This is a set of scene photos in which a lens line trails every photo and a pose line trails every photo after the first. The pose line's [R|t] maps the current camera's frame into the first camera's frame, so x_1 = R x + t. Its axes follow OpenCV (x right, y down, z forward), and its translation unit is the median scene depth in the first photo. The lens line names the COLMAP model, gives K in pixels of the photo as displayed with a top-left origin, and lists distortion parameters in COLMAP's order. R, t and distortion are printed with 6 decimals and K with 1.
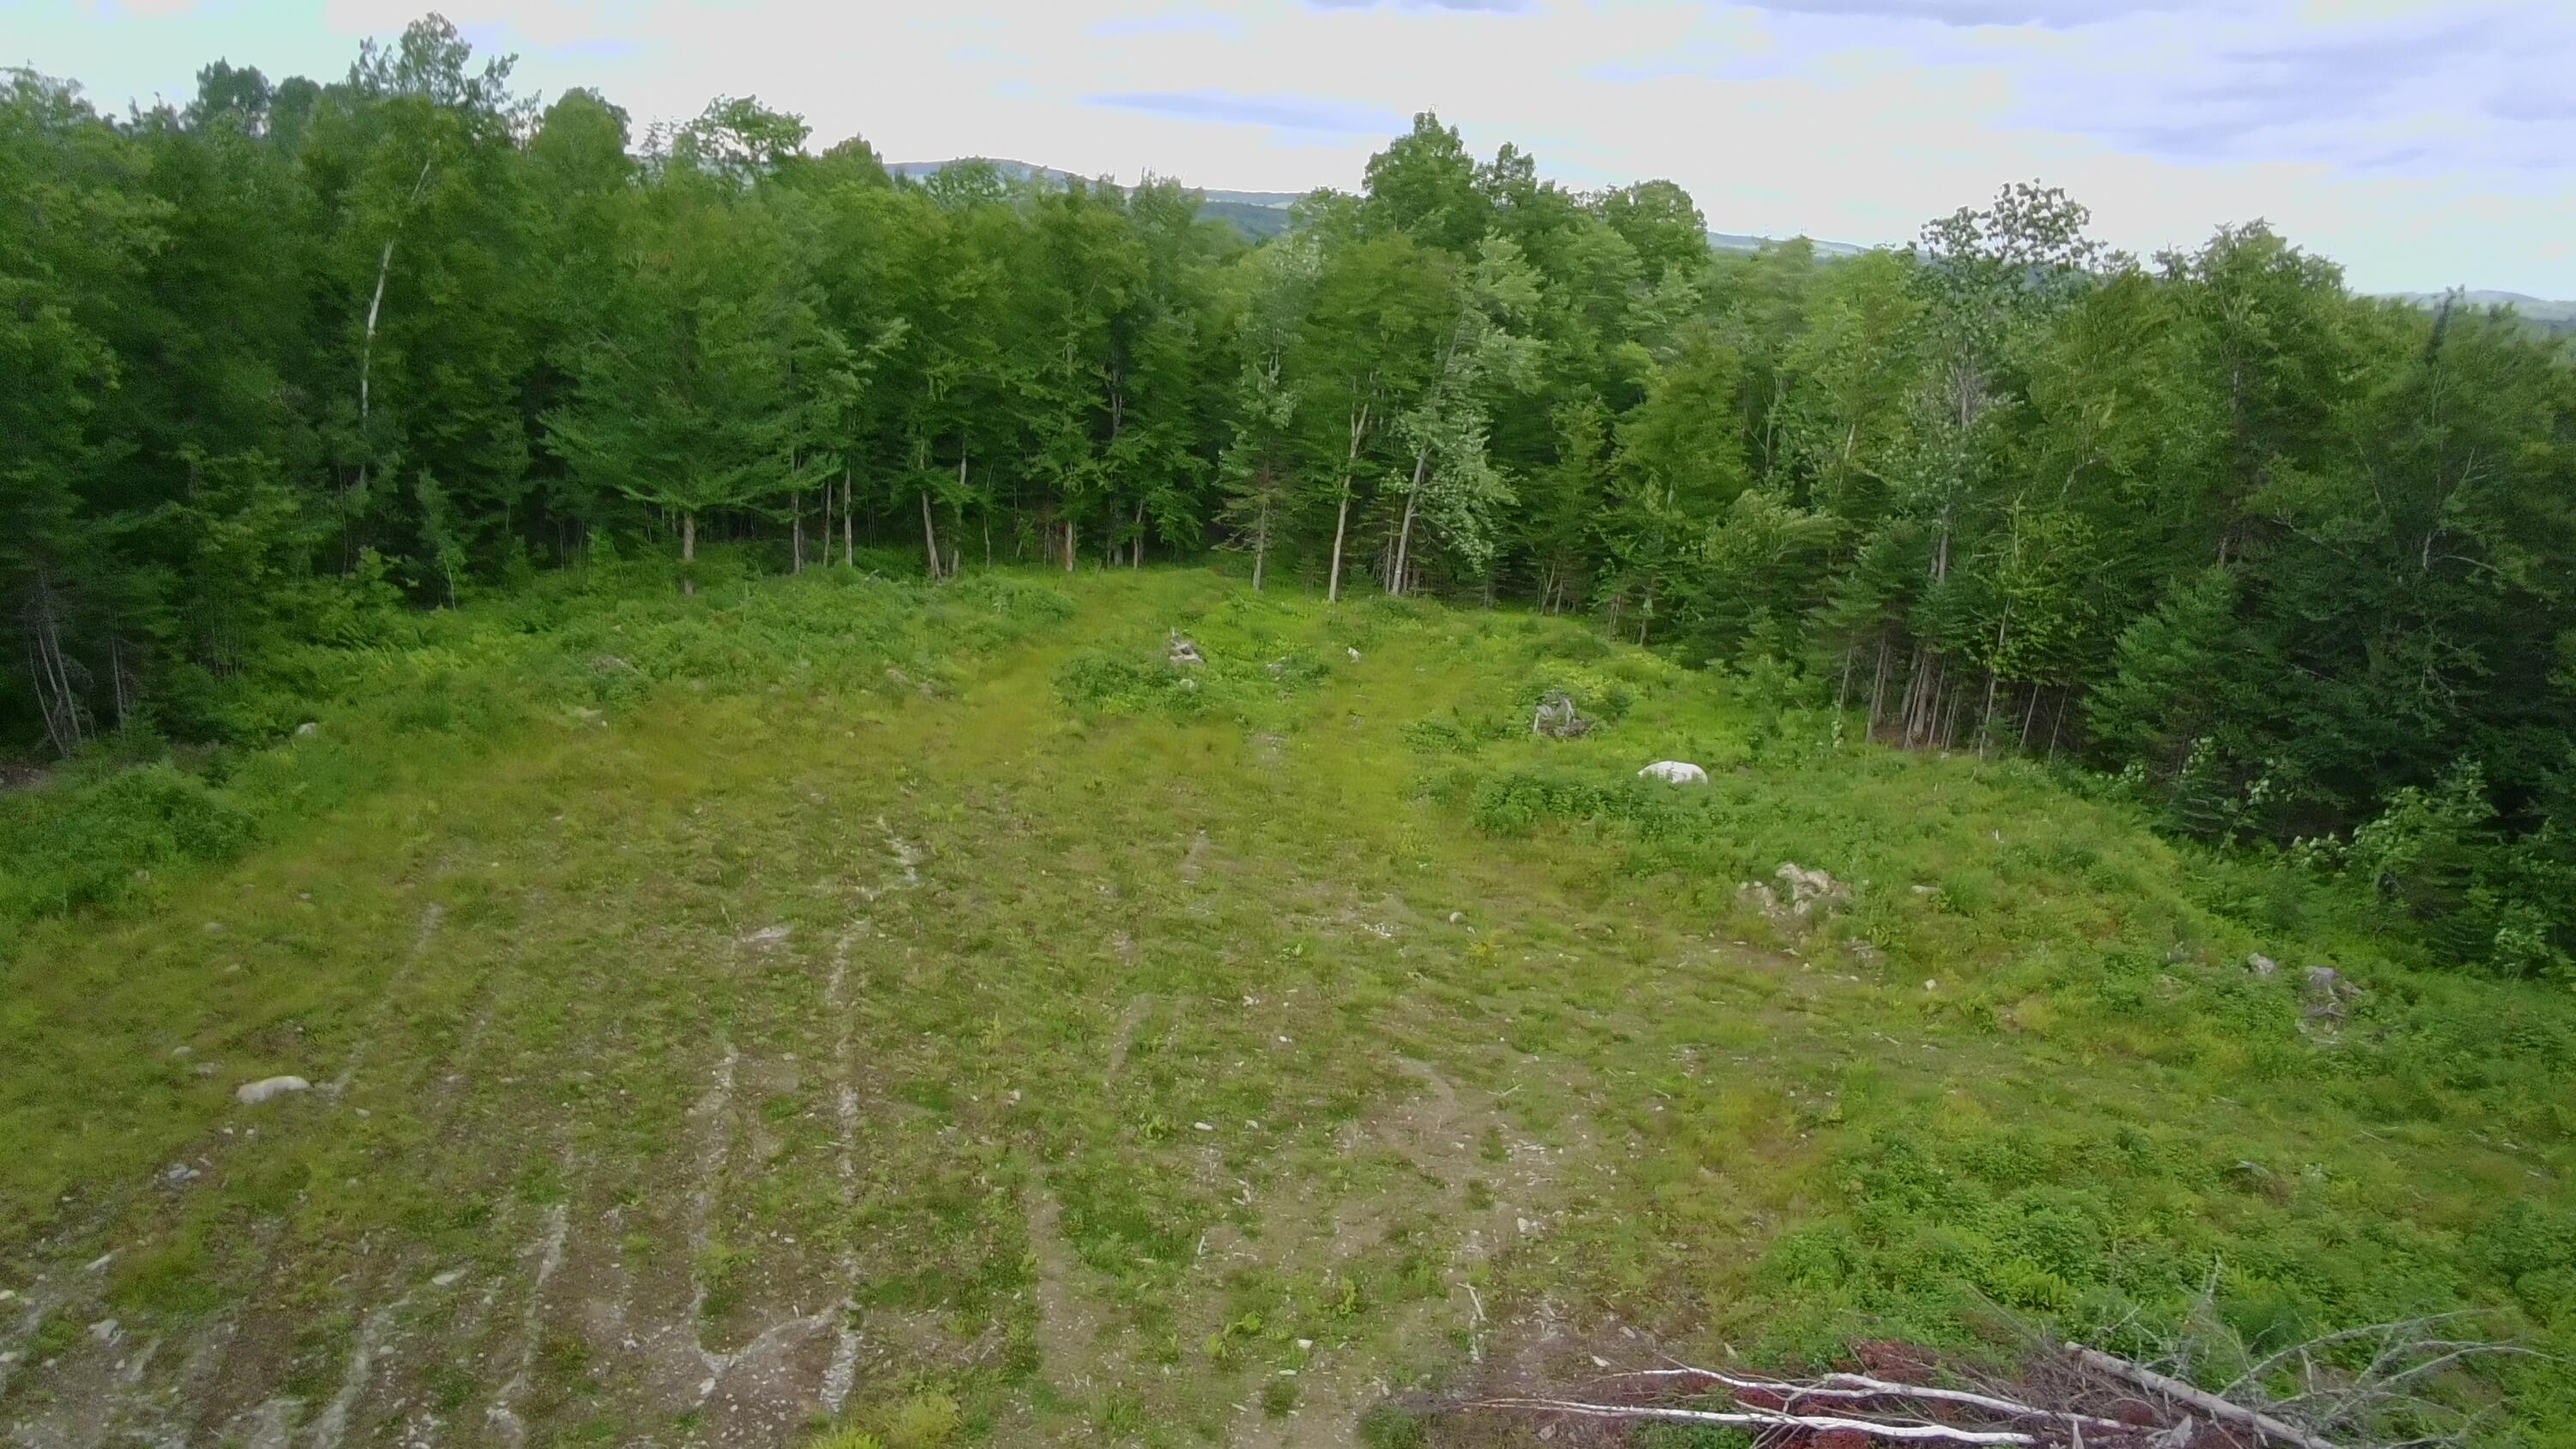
lens RADIAL K [[1580.6, 0, 1288.0], [0, 1580.6, 724.5], [0, 0, 1]] dist [-0.076545, 0.055783]
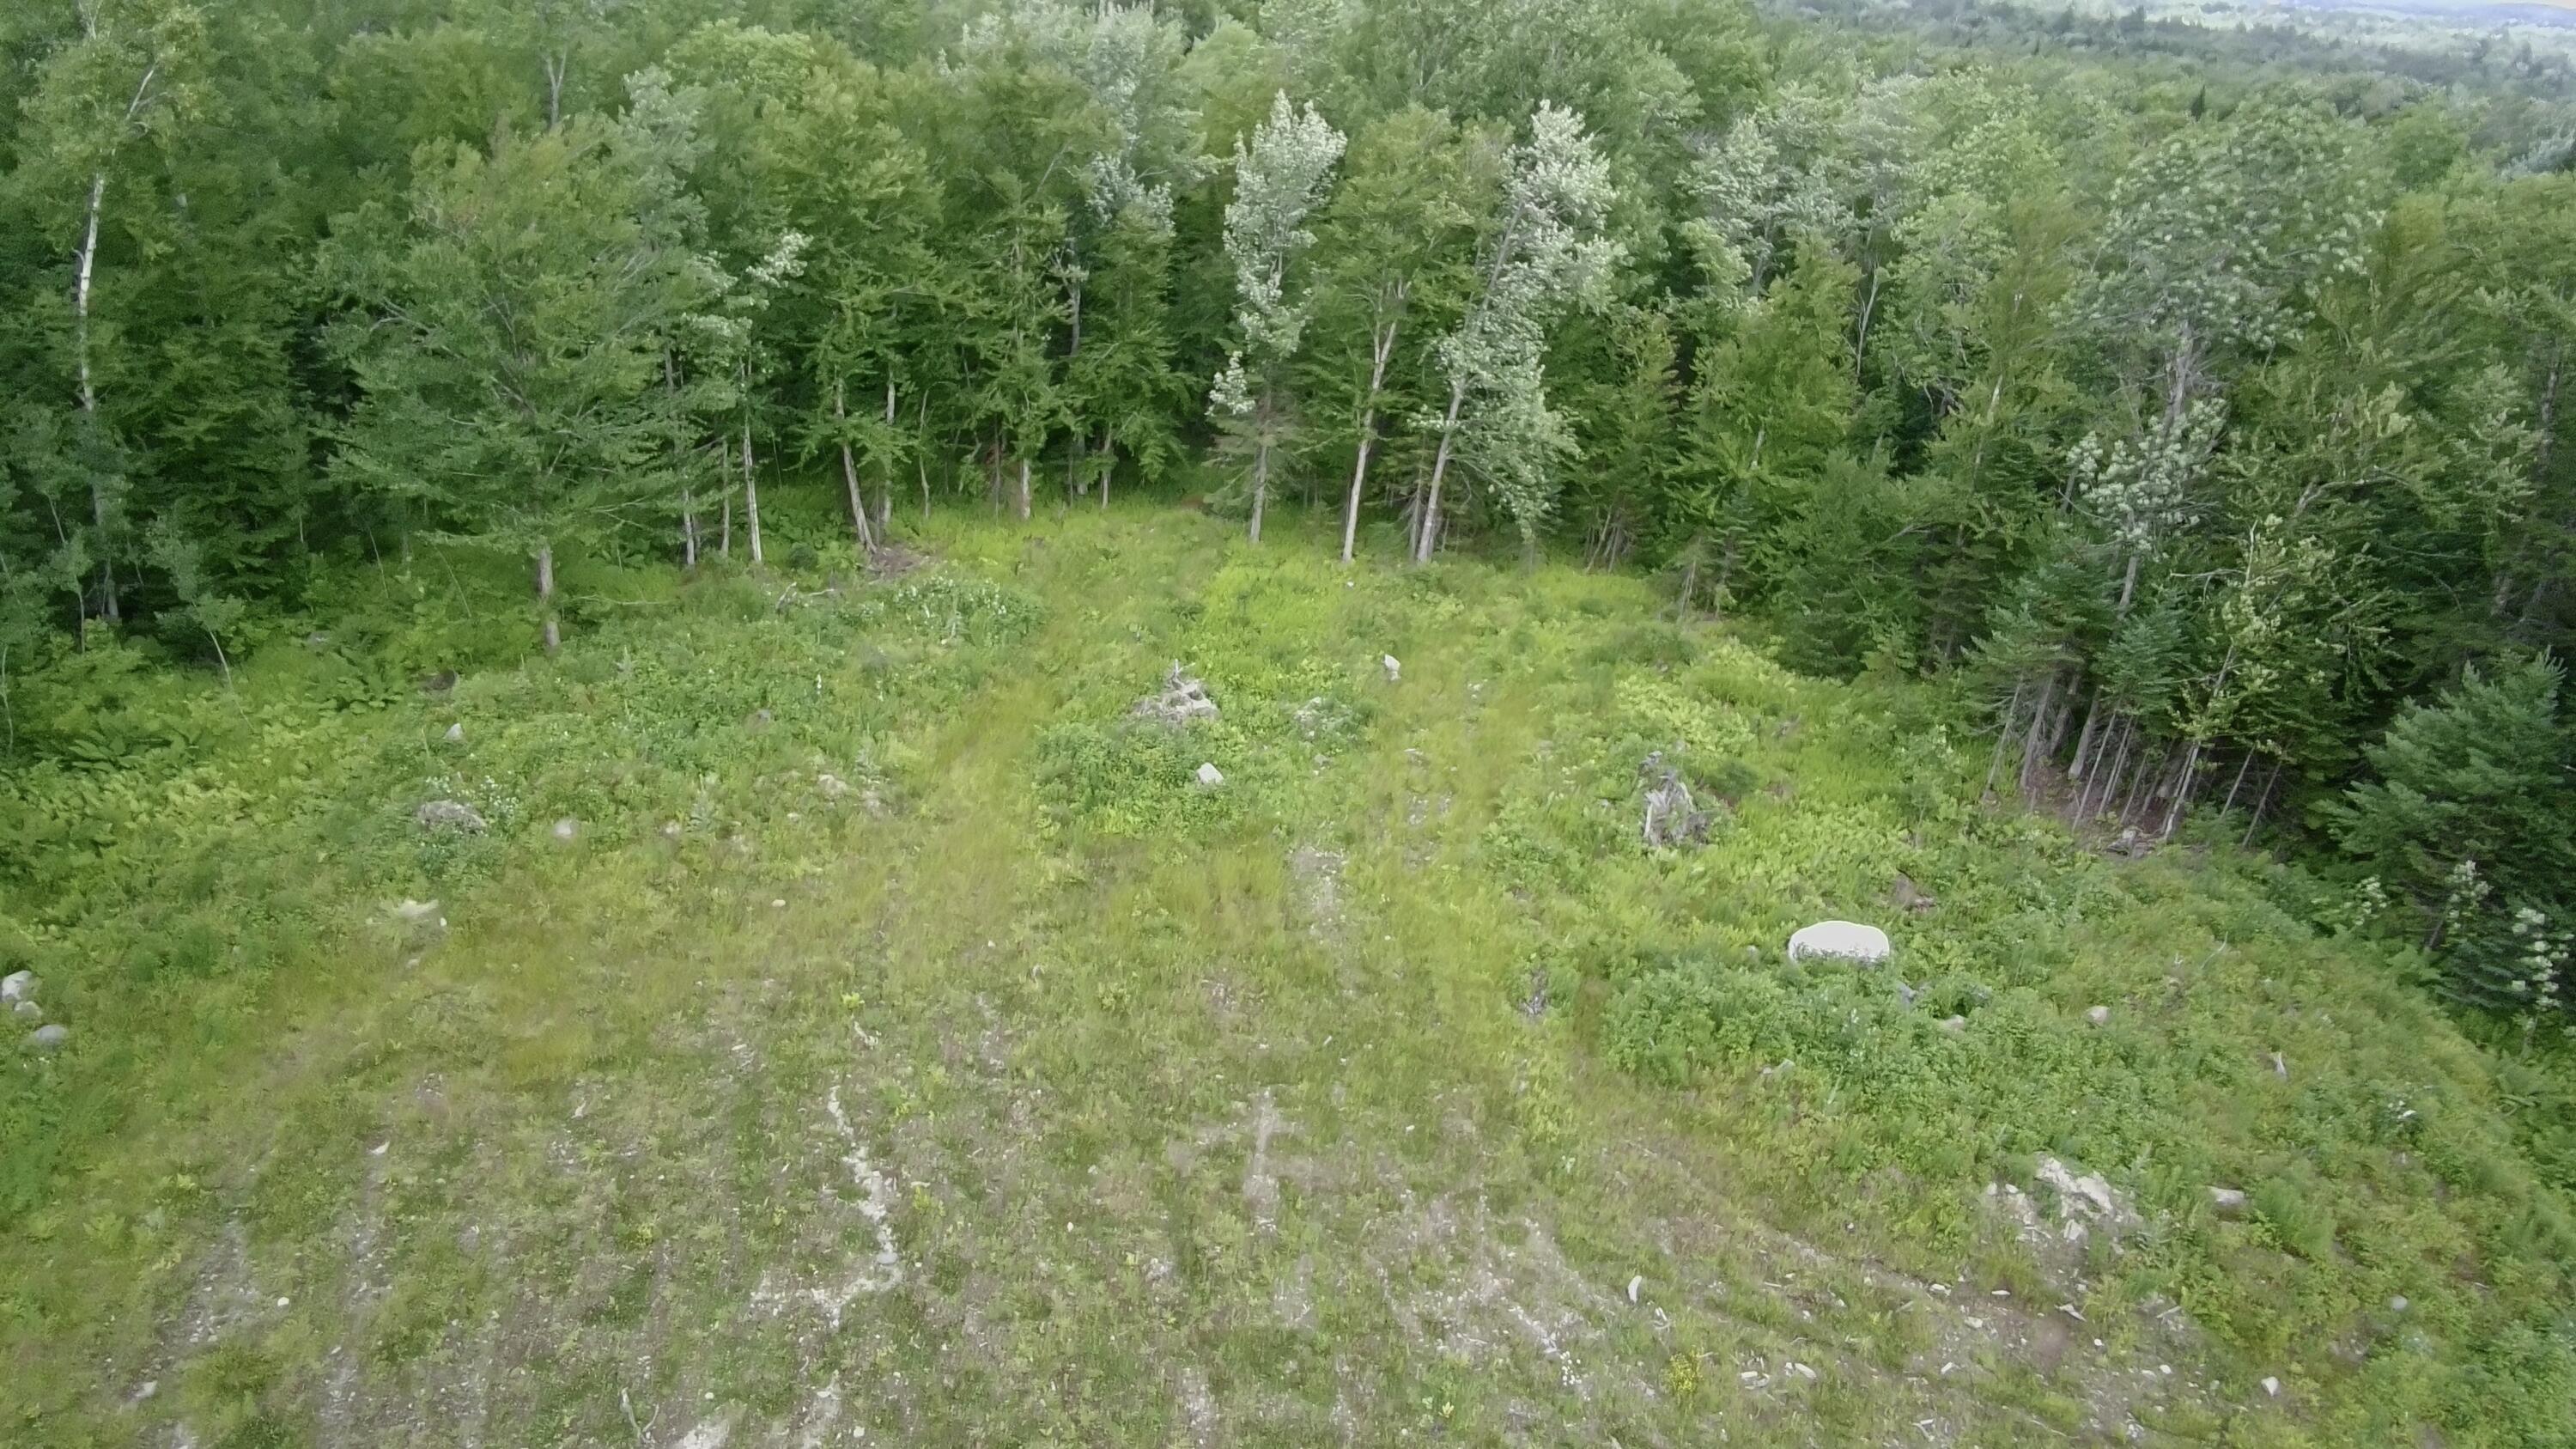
lens RADIAL K [[1580.6, 0, 1288.0], [0, 1580.6, 724.5], [0, 0, 1]] dist [-0.076545, 0.055783]
pose [[0.998703, -0.016503, 0.048174, -0.061368], [0.007846, 0.984601, 0.174640, -0.186841], [-0.050314, -0.174035, 0.983453, 0.233253]]
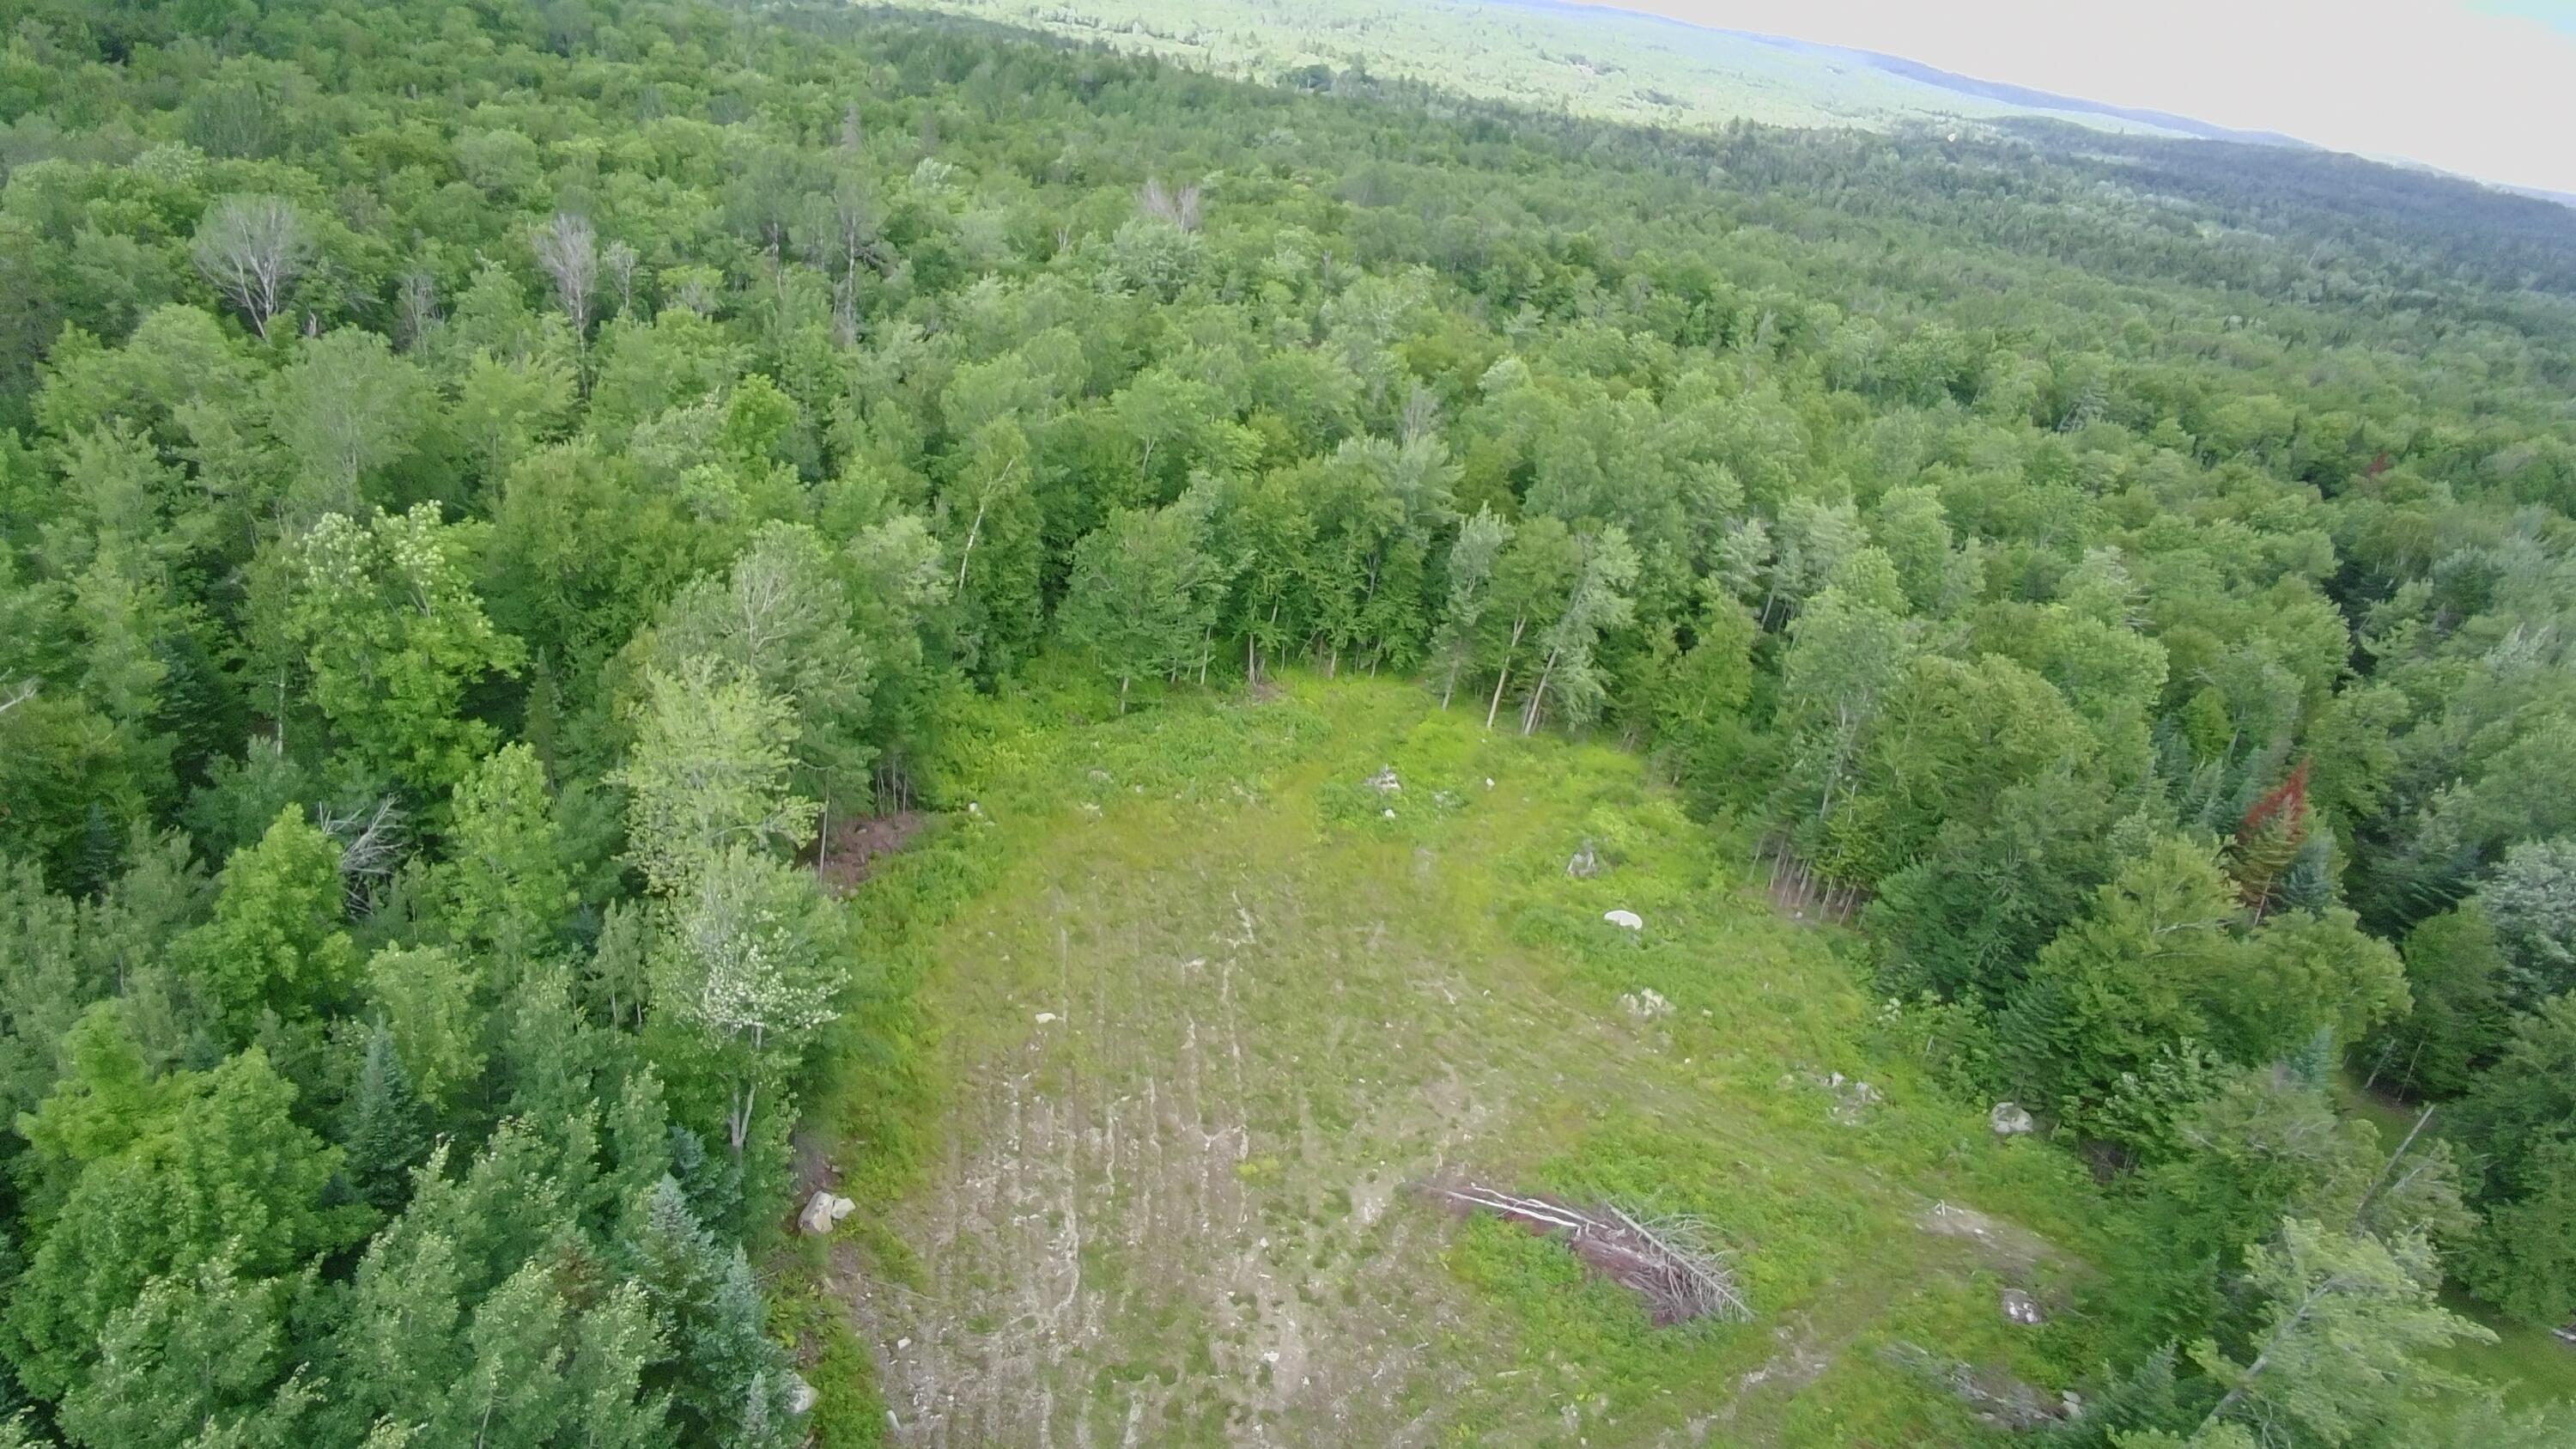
lens RADIAL K [[1580.6, 0, 1288.0], [0, 1580.6, 724.5], [0, 0, 1]] dist [-0.076545, 0.055783]
pose [[0.981509, 0.146646, -0.123025, 0.034166], [-0.131221, 0.983400, 0.125318, -0.348861], [0.139361, -0.106857, 0.984459, -0.847099]]
